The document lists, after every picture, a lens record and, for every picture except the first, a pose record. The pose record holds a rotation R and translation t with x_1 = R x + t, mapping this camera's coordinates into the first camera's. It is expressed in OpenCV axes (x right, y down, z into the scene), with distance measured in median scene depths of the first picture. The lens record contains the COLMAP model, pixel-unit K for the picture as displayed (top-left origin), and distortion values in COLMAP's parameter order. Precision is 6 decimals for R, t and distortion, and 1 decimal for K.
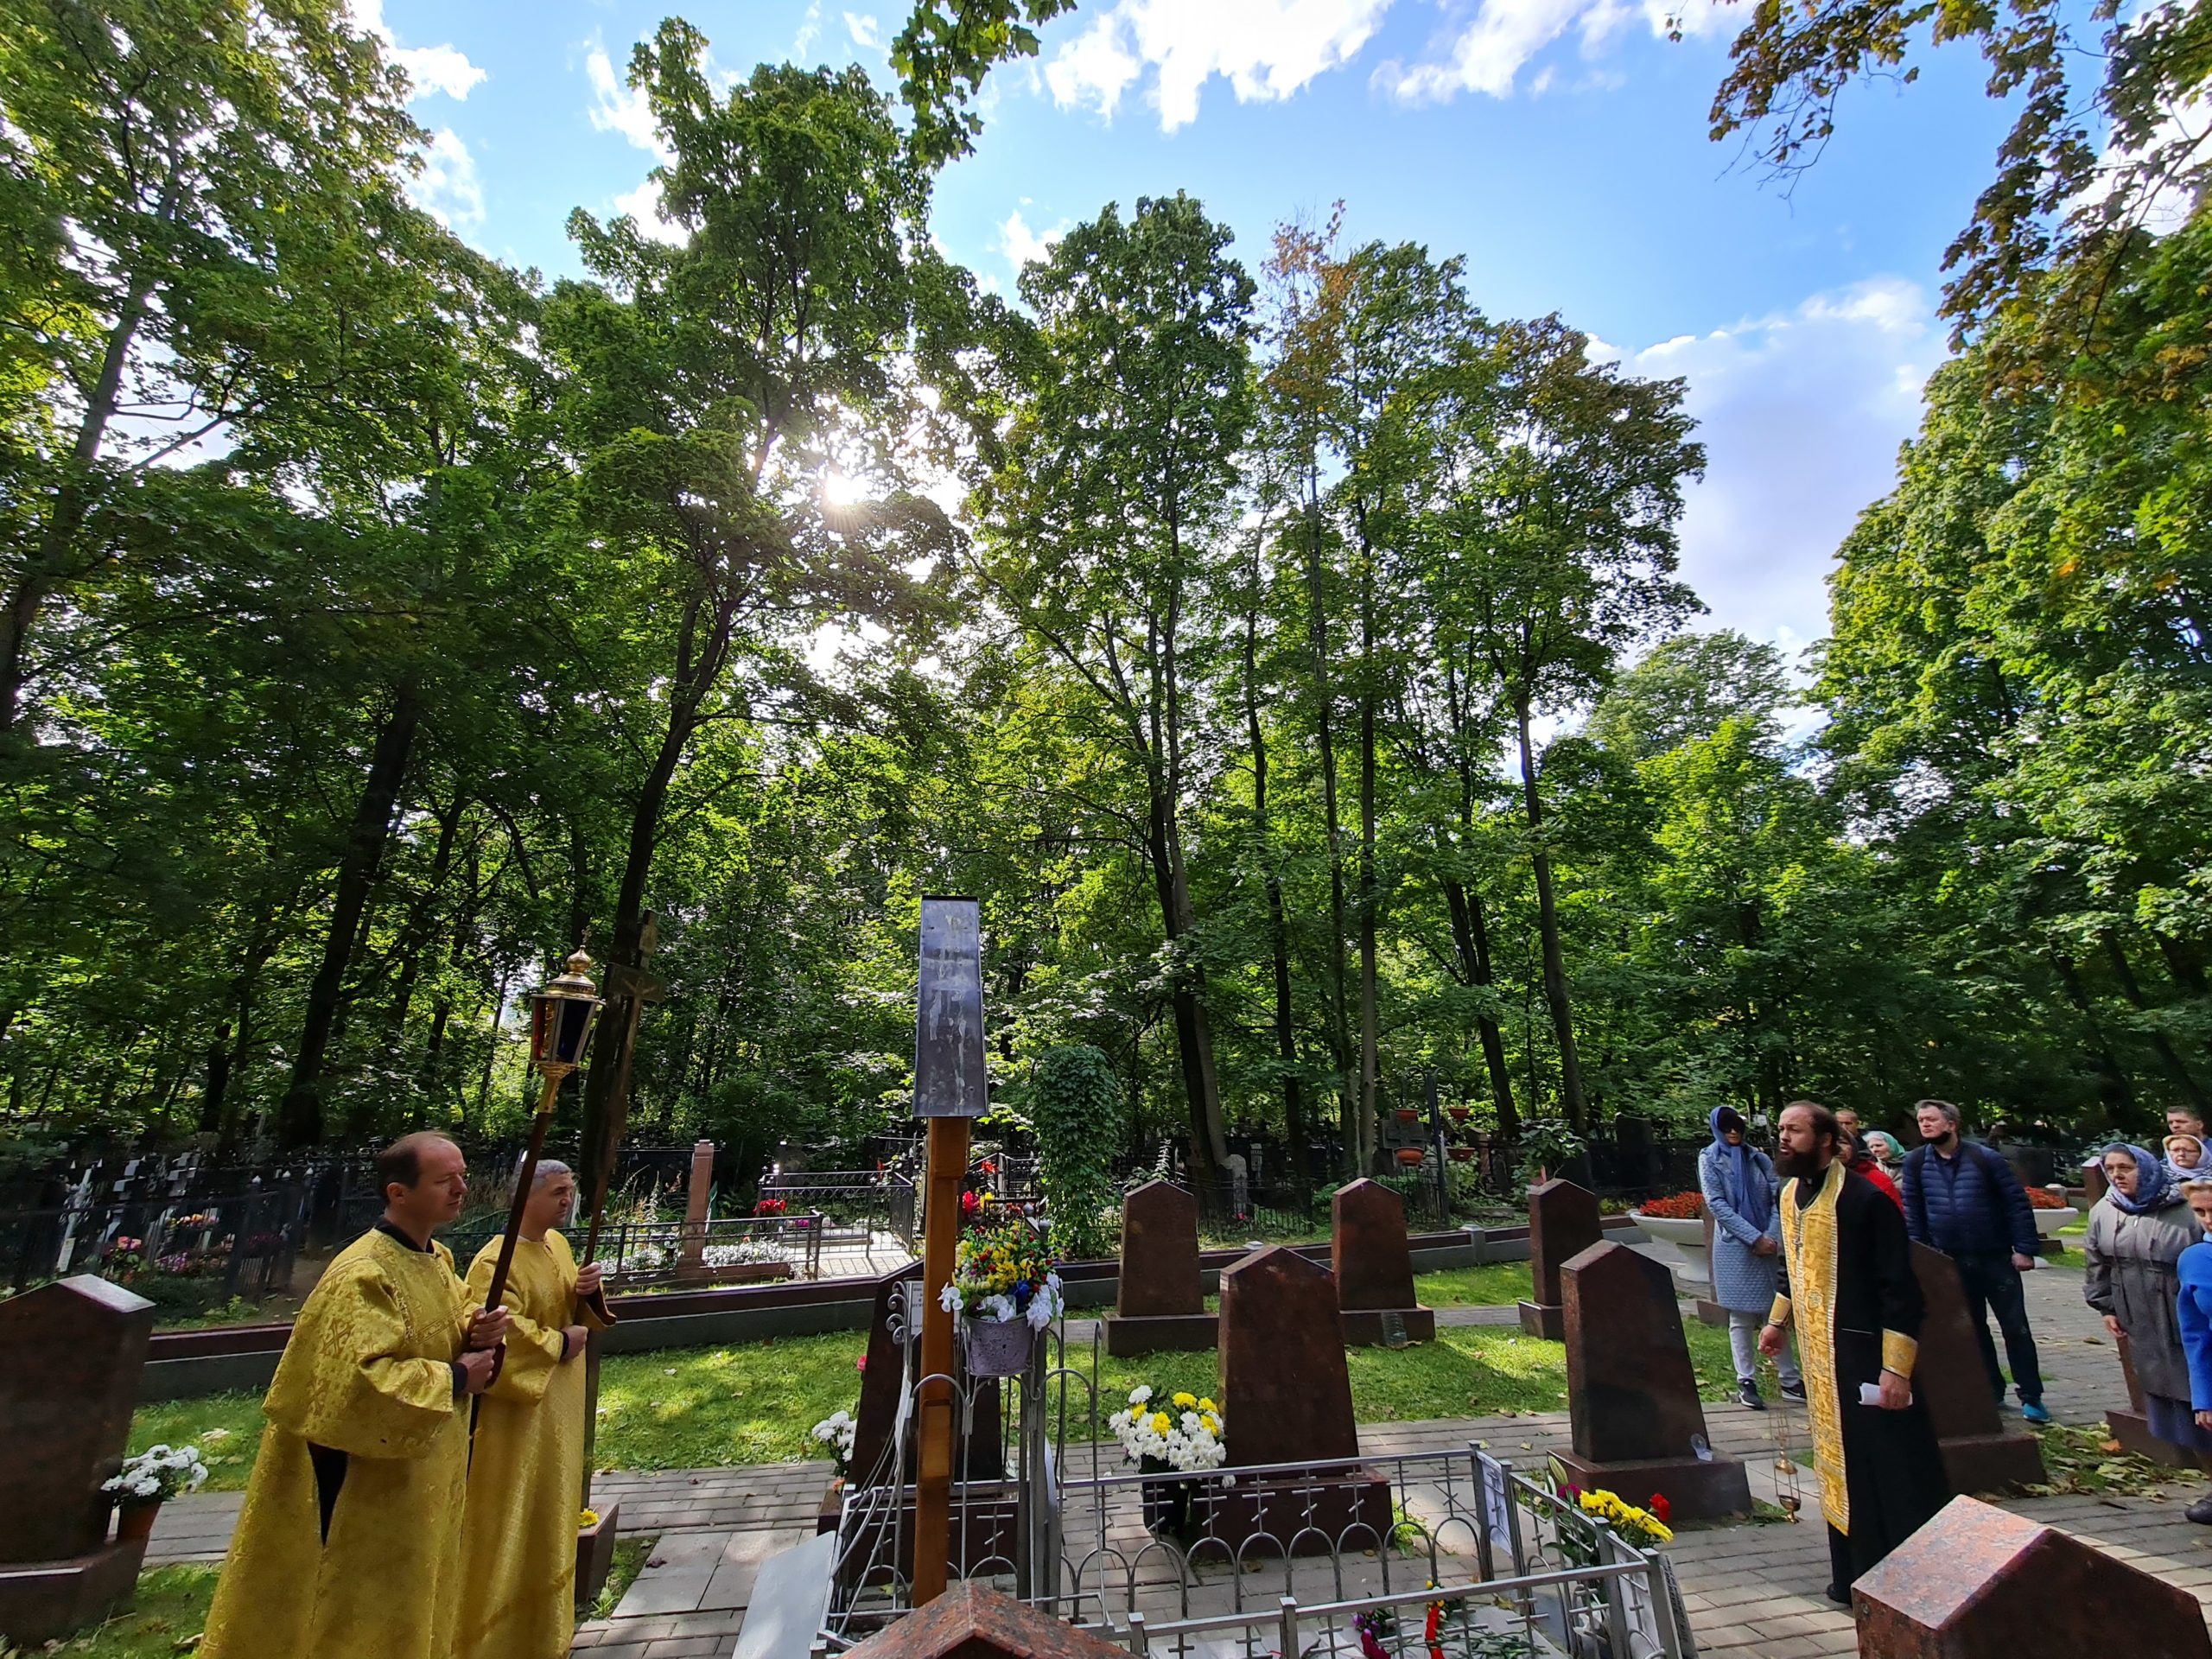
lens RADIAL K [[903.1, 0, 1106.0], [0, 903.1, 829.5], [0, 0, 1]] dist [-0.005152, -0.003587]
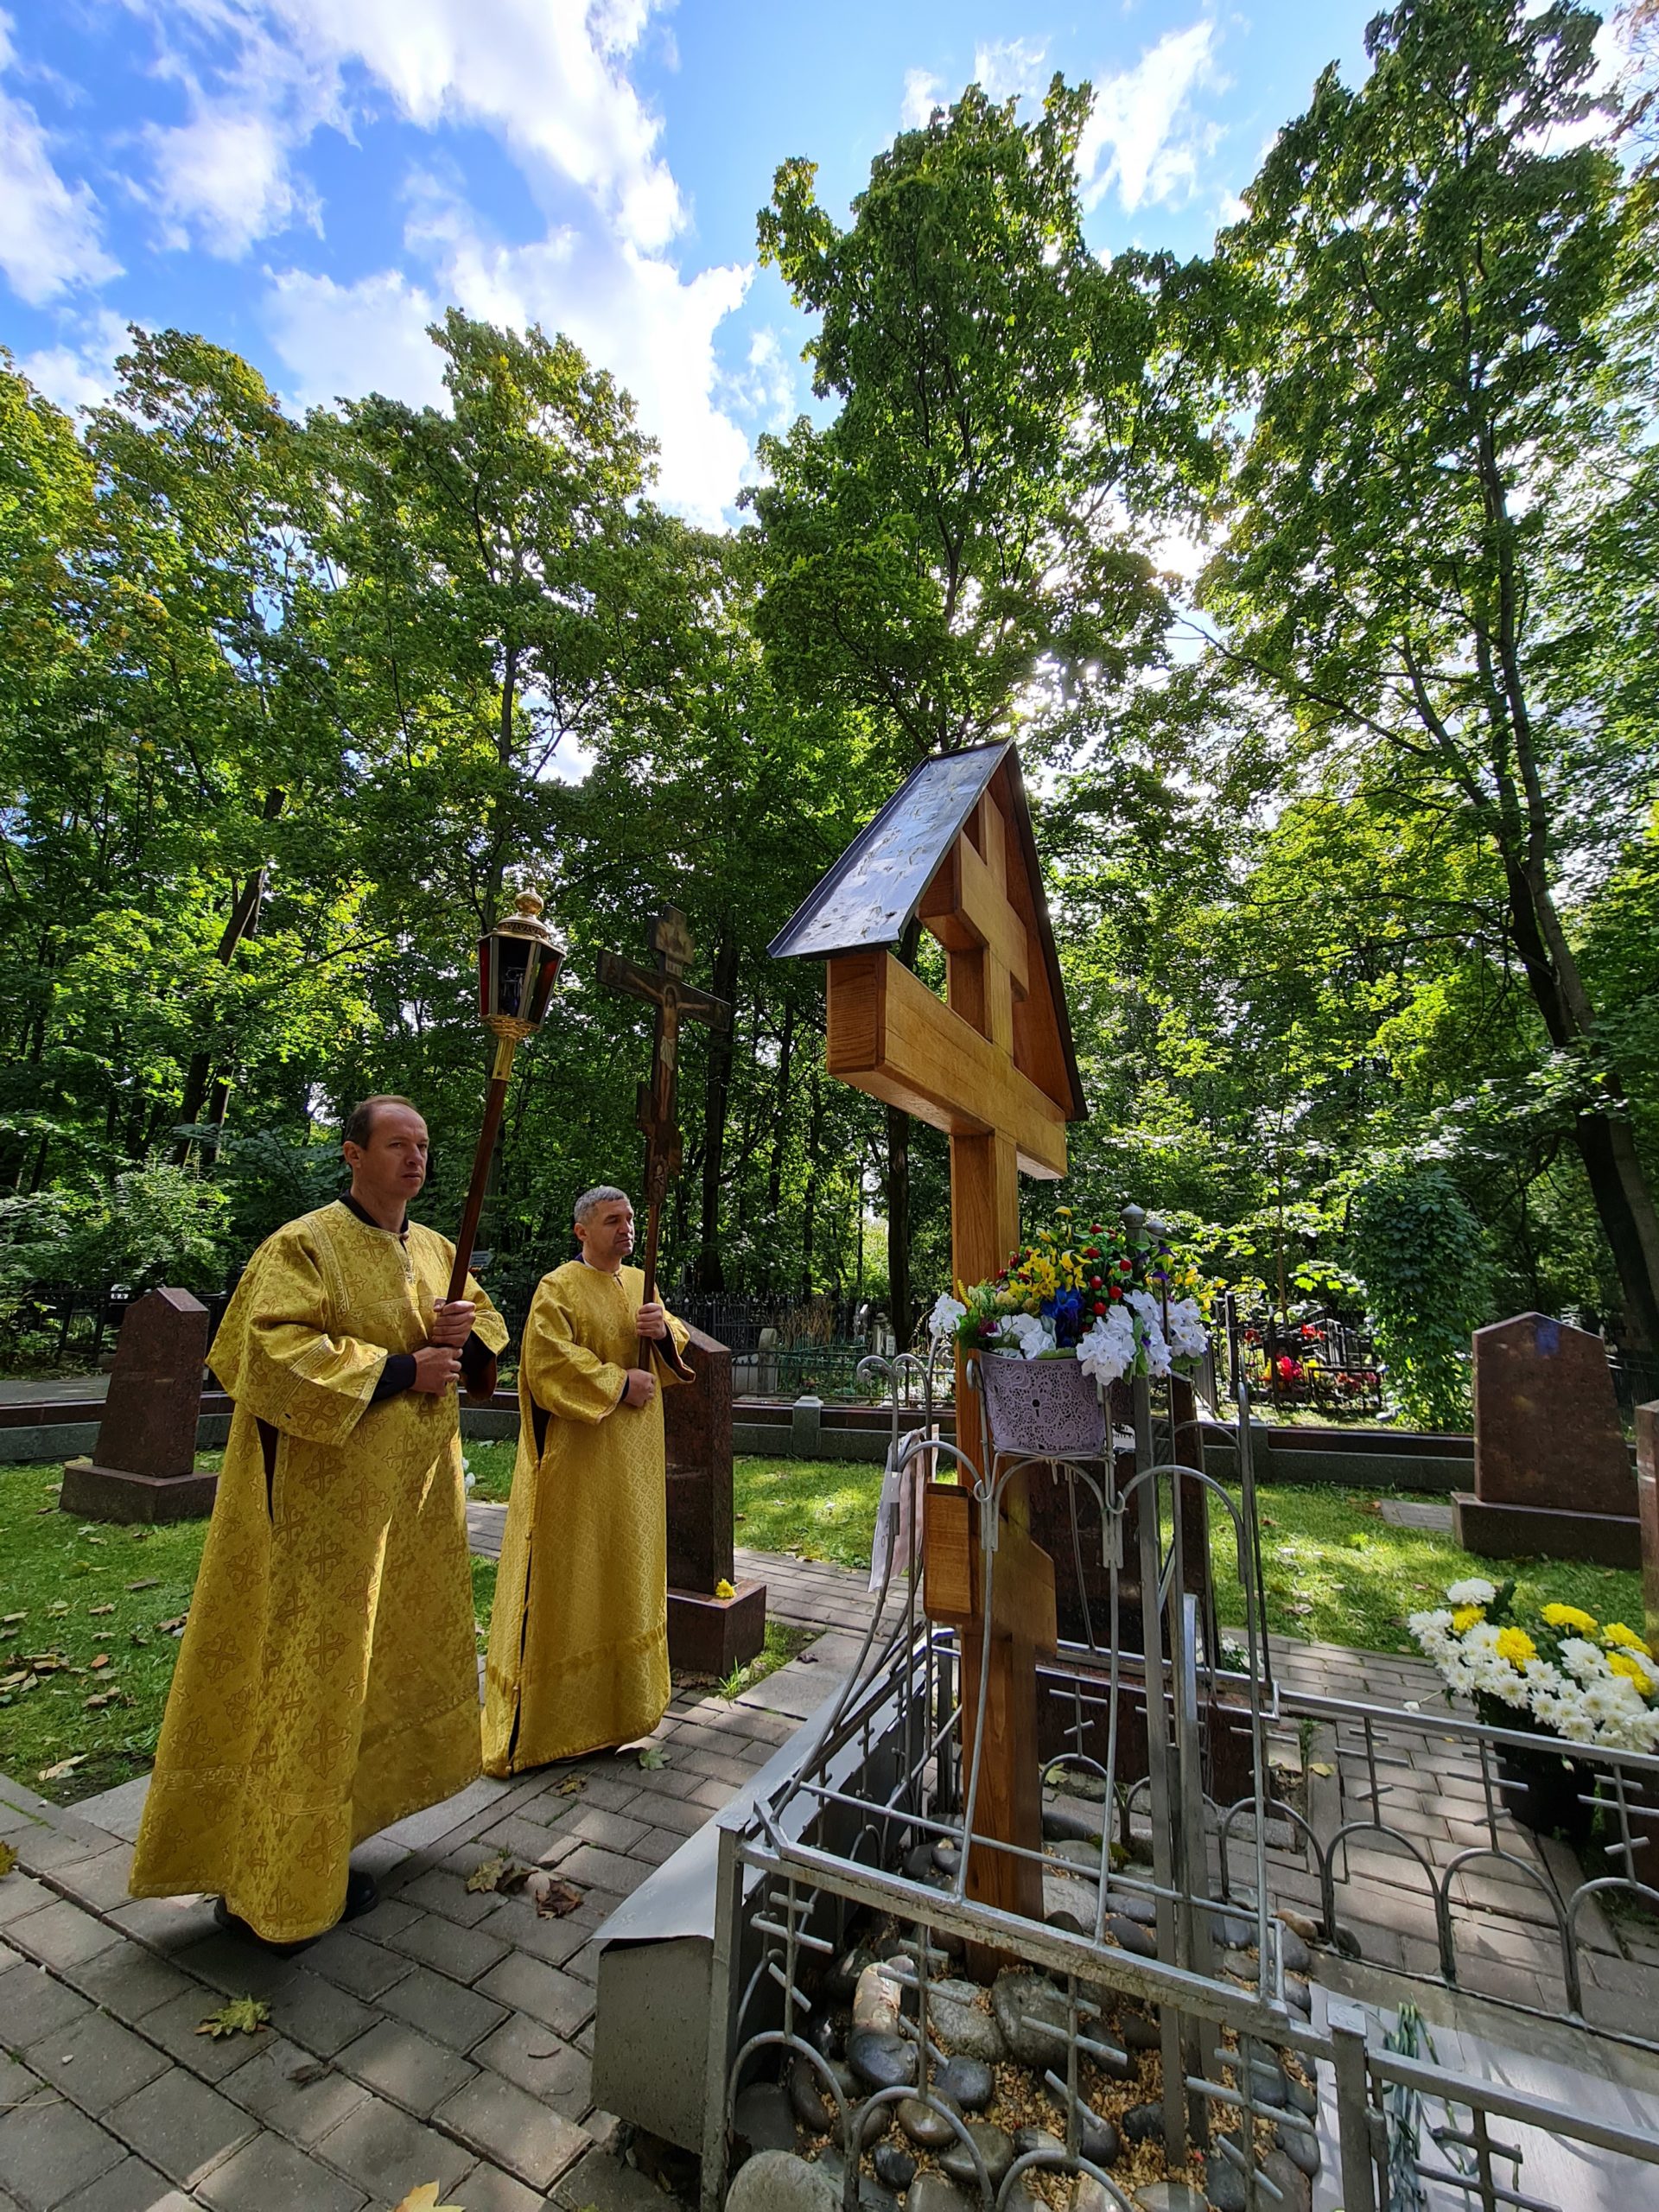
lens RADIAL K [[903.1, 0, 829.5], [0, 903.1, 1106.0], [0, 0, 1]] dist [-0.005152, -0.003587]
pose [[0.806245, -0.099518, -0.583152, 0.022474], [0.153600, 0.987158, 0.043898, 0.070327], [0.571294, -0.124965, 0.811176, 0.102484]]
